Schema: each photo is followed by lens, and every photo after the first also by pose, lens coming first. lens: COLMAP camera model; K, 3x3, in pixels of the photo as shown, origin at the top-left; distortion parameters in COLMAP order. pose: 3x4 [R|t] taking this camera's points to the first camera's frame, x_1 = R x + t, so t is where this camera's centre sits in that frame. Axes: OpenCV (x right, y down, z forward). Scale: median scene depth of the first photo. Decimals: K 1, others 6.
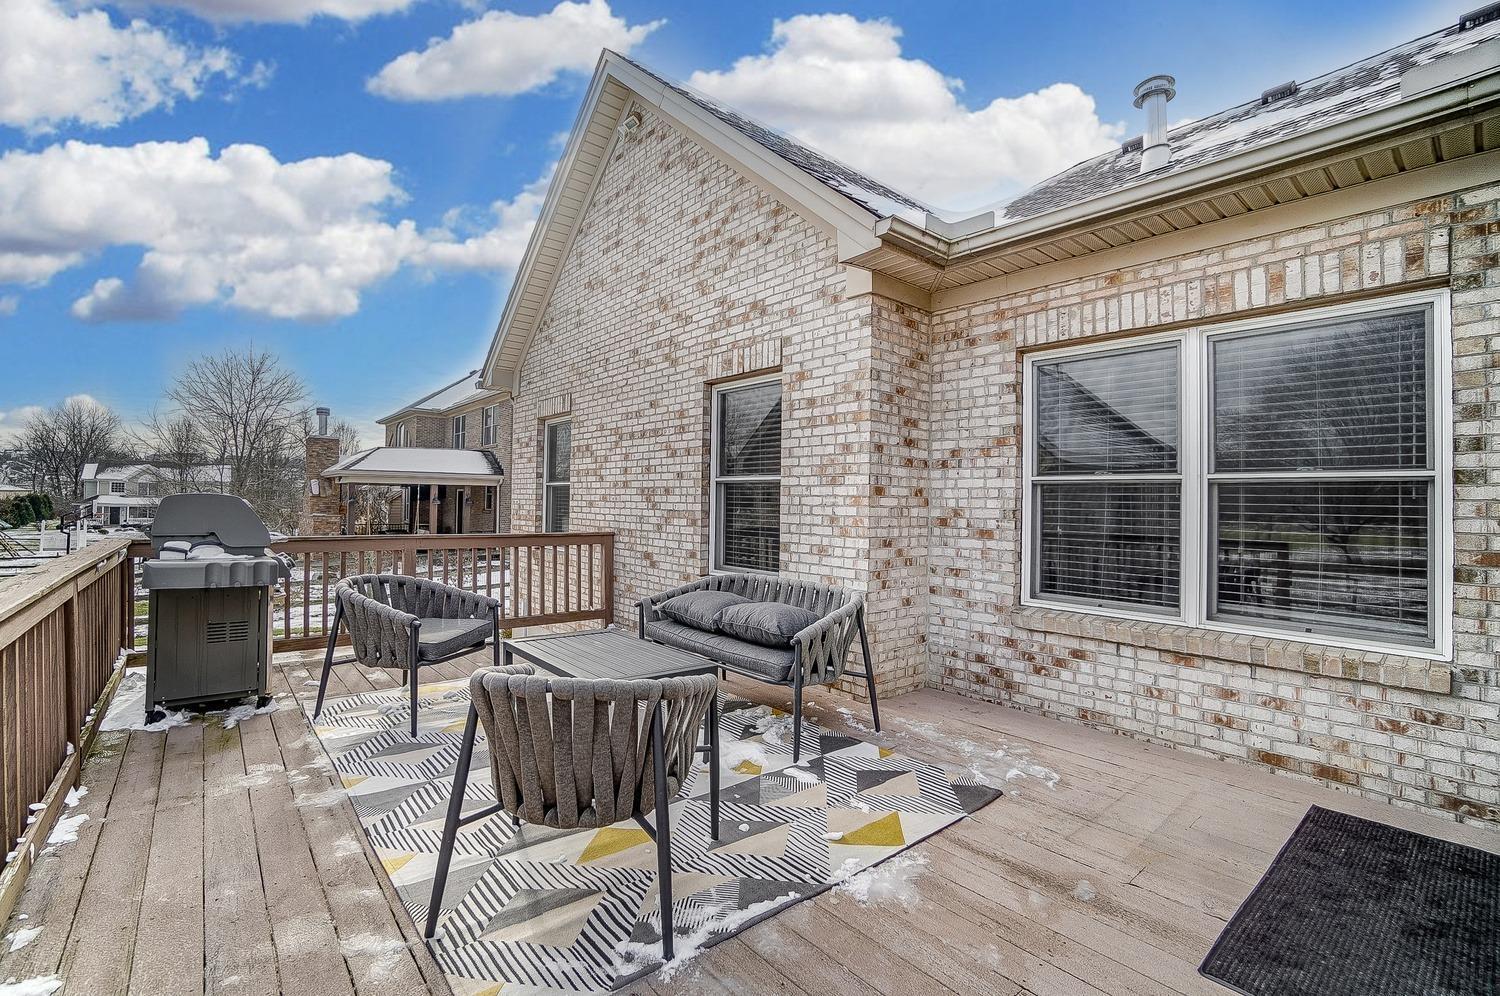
lens RADIAL K [[655.8, 0, 739.1], [0, 655.8, 487.6], [0, 0, 1]] dist [-0.030337, 0.000200]
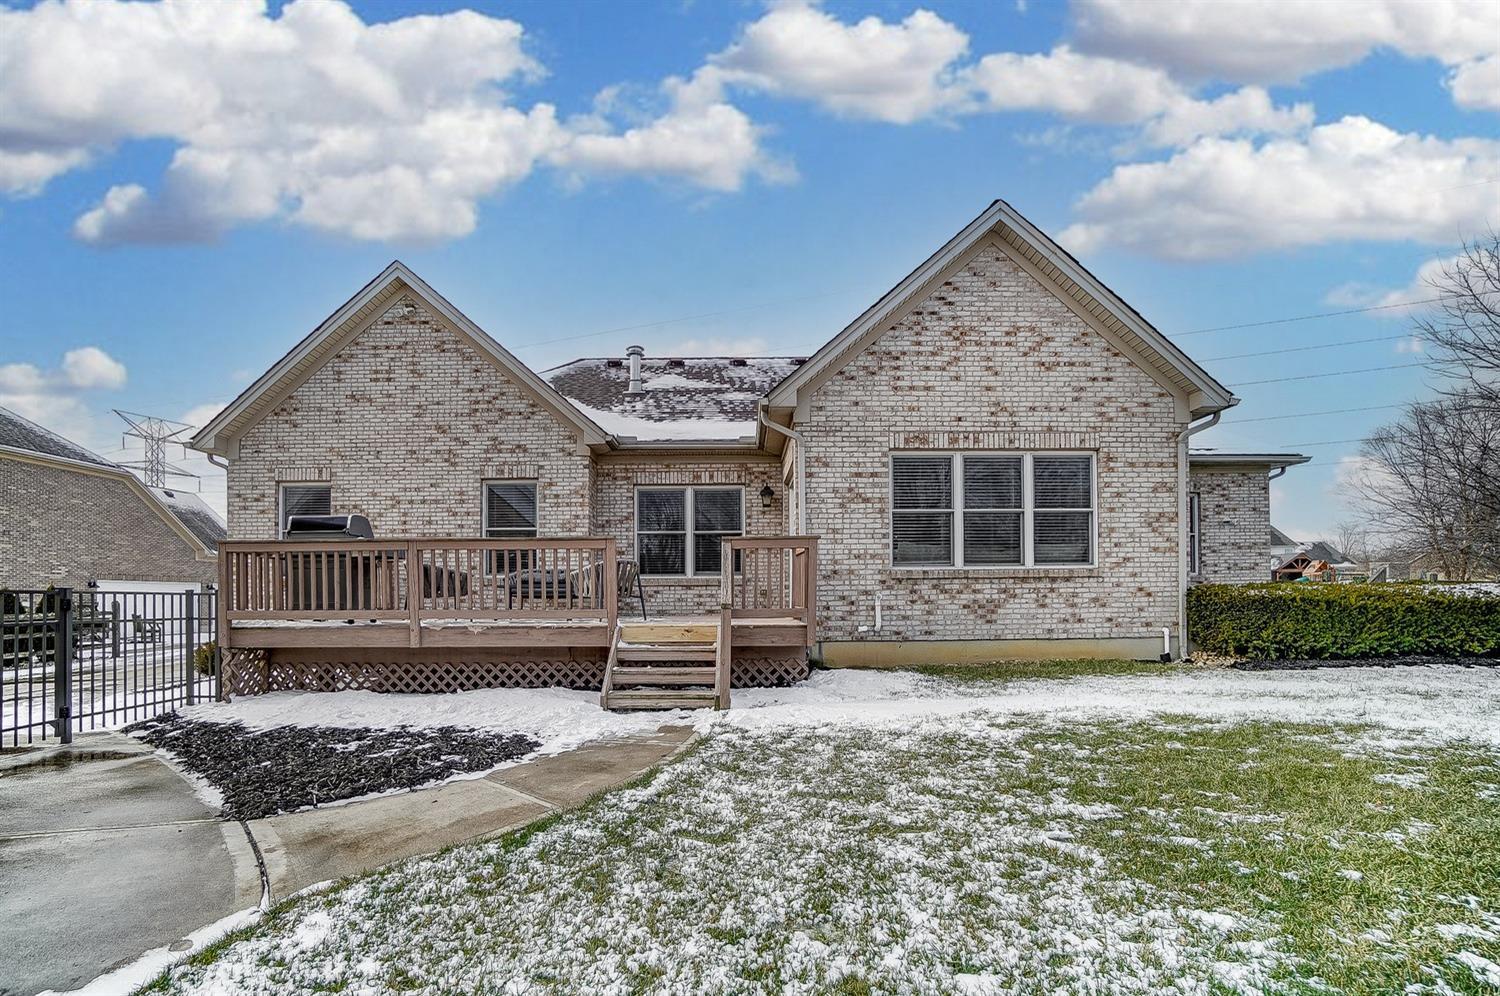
lens RADIAL K [[655.8, 0, 734.8], [0, 655.8, 570.7], [0, 0, 1]] dist [-0.030337, 0.000200]
pose [[0.631879, -0.001277, 0.775066, -1.177152], [-0.000132, 0.999998, 0.001755, 0.117738], [-0.775067, -0.001211, 0.631877, -0.868264]]
